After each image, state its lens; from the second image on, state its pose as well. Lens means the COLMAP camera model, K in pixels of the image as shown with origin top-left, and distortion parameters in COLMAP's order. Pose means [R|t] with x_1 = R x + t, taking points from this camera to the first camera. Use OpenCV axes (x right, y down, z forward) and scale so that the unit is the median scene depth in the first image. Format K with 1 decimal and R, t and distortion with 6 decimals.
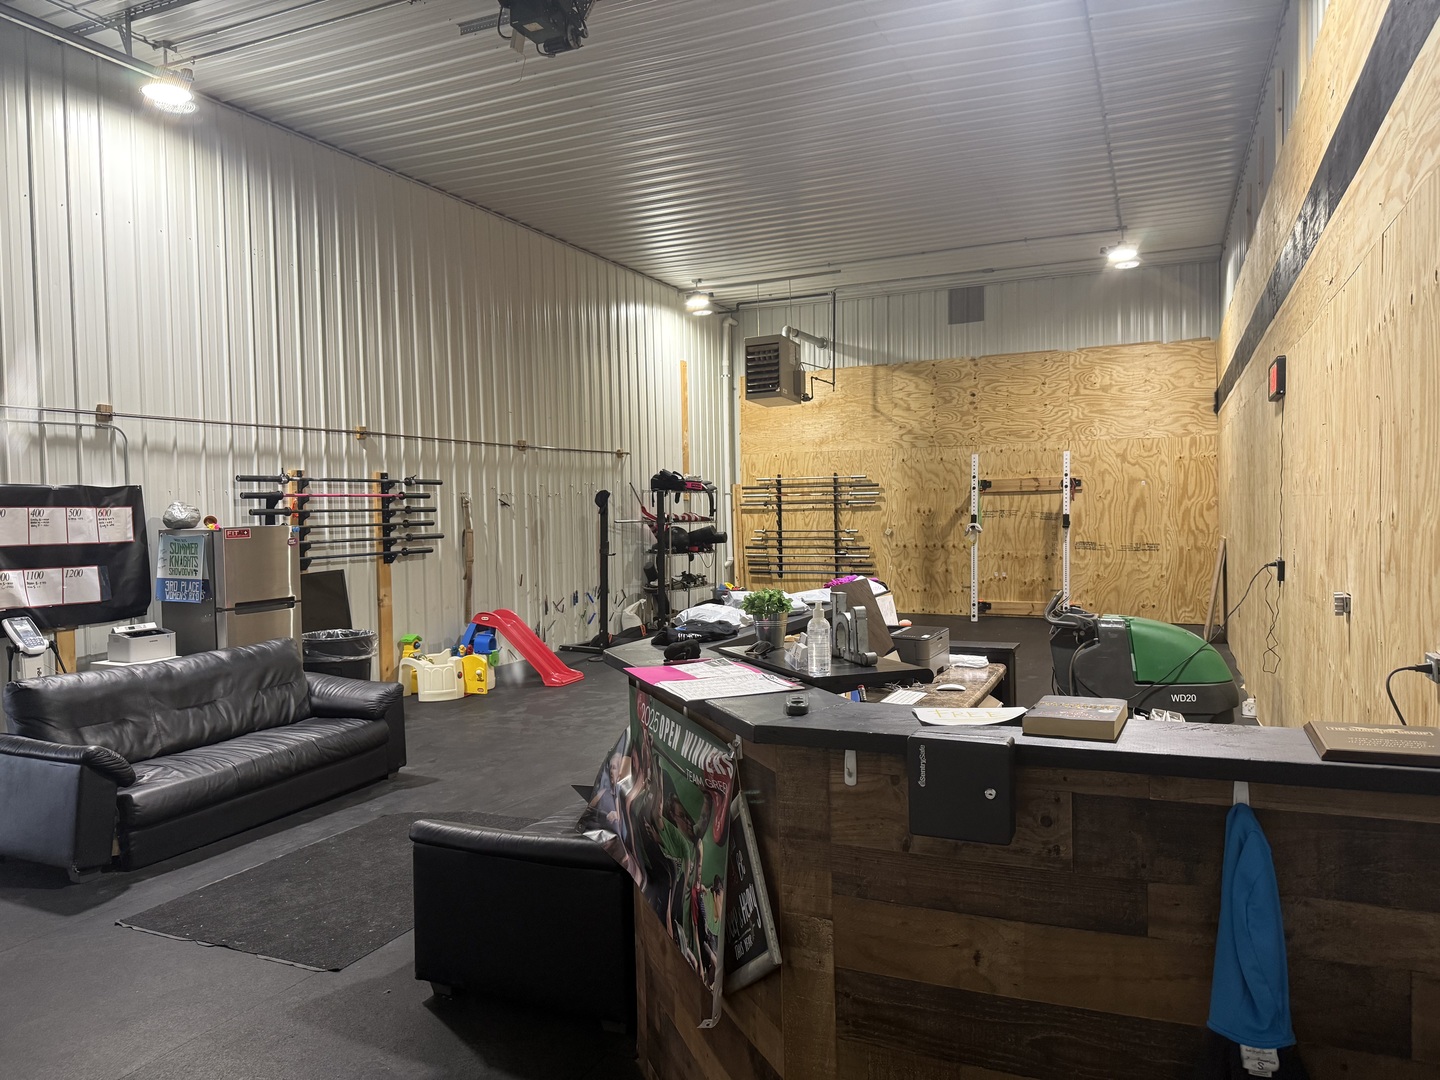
lens RADIAL K [[1023.6, 0, 720.0], [0, 1023.6, 540.0], [0, 0, 1]] dist [0.183454, -0.327043]
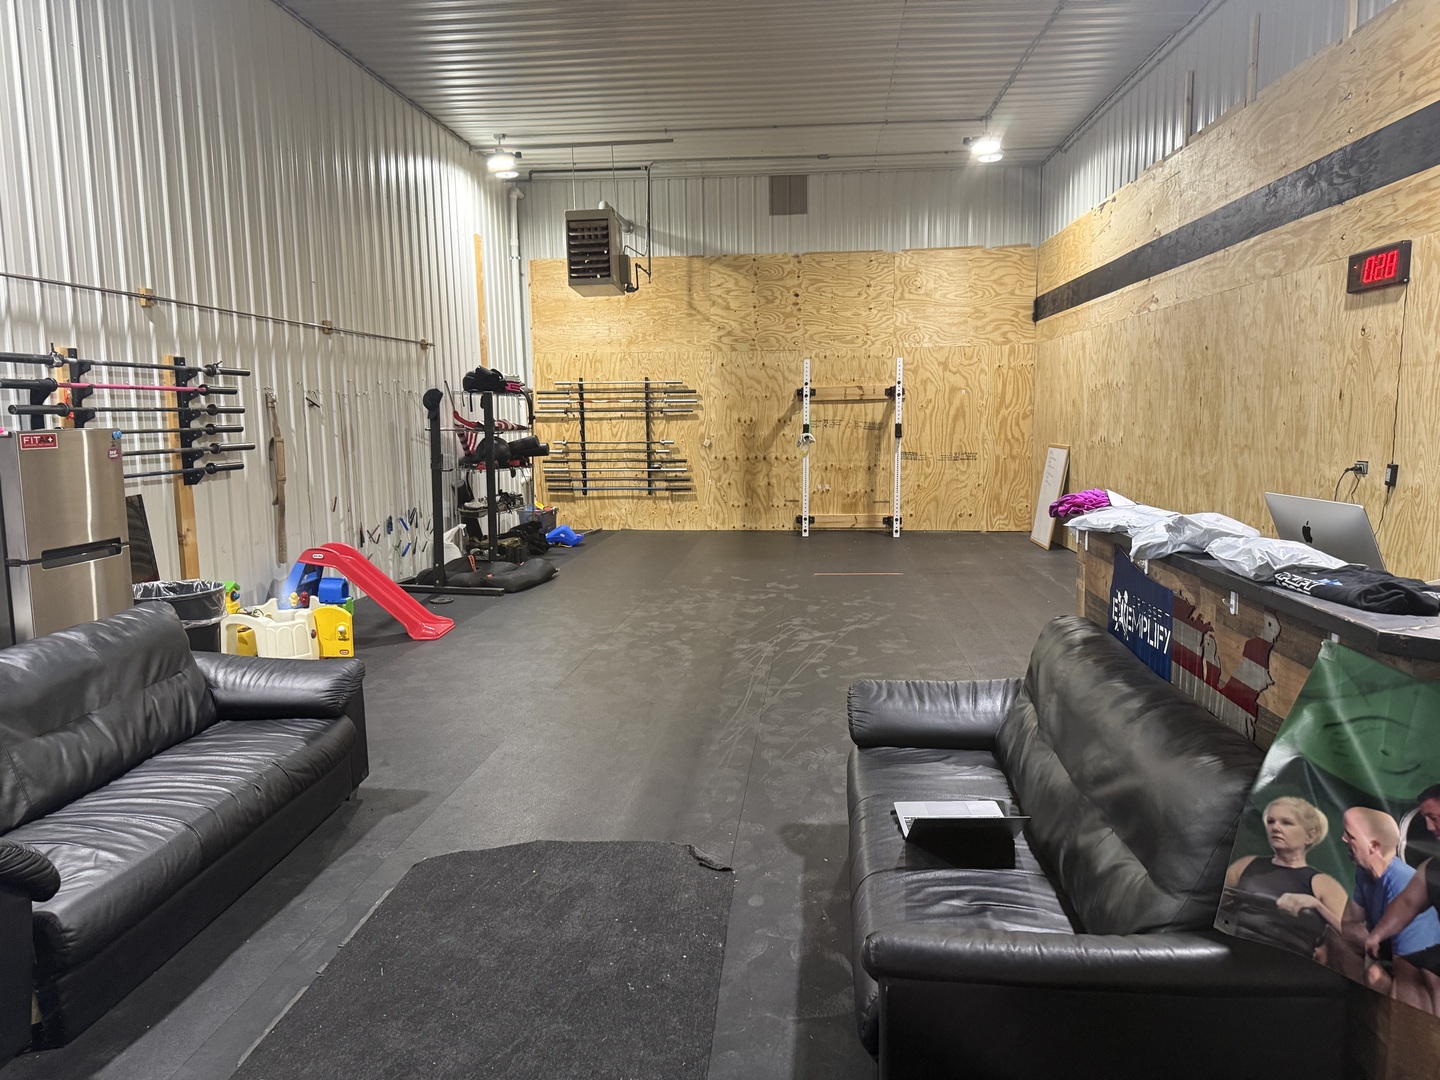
lens RADIAL K [[1028.9, 0, 720.0], [0, 1028.9, 540.0], [0, 0, 1]] dist [0.152867, -0.184996]
pose [[0.946380, -0.034071, 0.321253, -0.137776], [0.007257, 0.996414, 0.084298, 0.000987], [-0.322973, -0.077447, 0.943234, 0.128064]]
